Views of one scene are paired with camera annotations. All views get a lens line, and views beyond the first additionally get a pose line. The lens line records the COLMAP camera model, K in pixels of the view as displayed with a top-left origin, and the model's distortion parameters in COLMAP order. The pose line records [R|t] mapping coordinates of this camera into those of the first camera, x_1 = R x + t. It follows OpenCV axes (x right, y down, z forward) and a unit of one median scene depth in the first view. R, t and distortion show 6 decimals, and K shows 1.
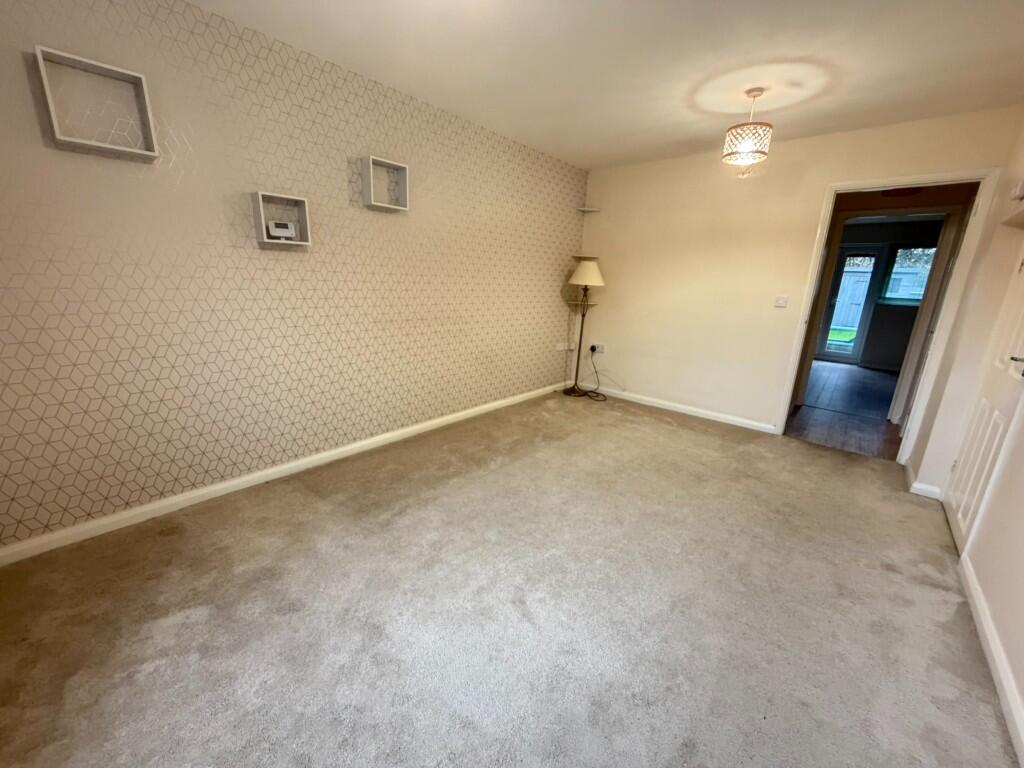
lens RADIAL K [[410.6, 0, 509.9], [0, 410.6, 388.0], [0, 0, 1]] dist [-0.002159, -0.000059]
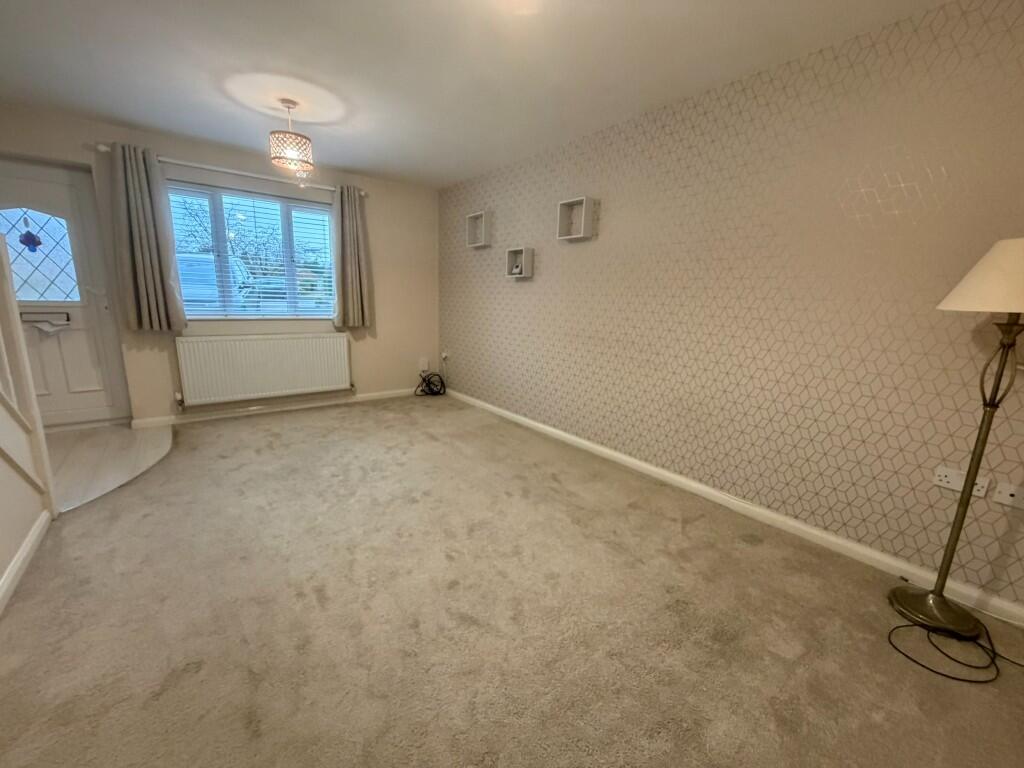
lens RADIAL K [[410.6, 0, 509.9], [0, 410.6, 388.0], [0, 0, 1]] dist [-0.002159, -0.000059]
pose [[-0.191138, 0.170257, -0.966685, 0.646624], [-0.293982, 0.929703, 0.221871, -0.168685], [0.936505, 0.326596, -0.127649, 0.771631]]
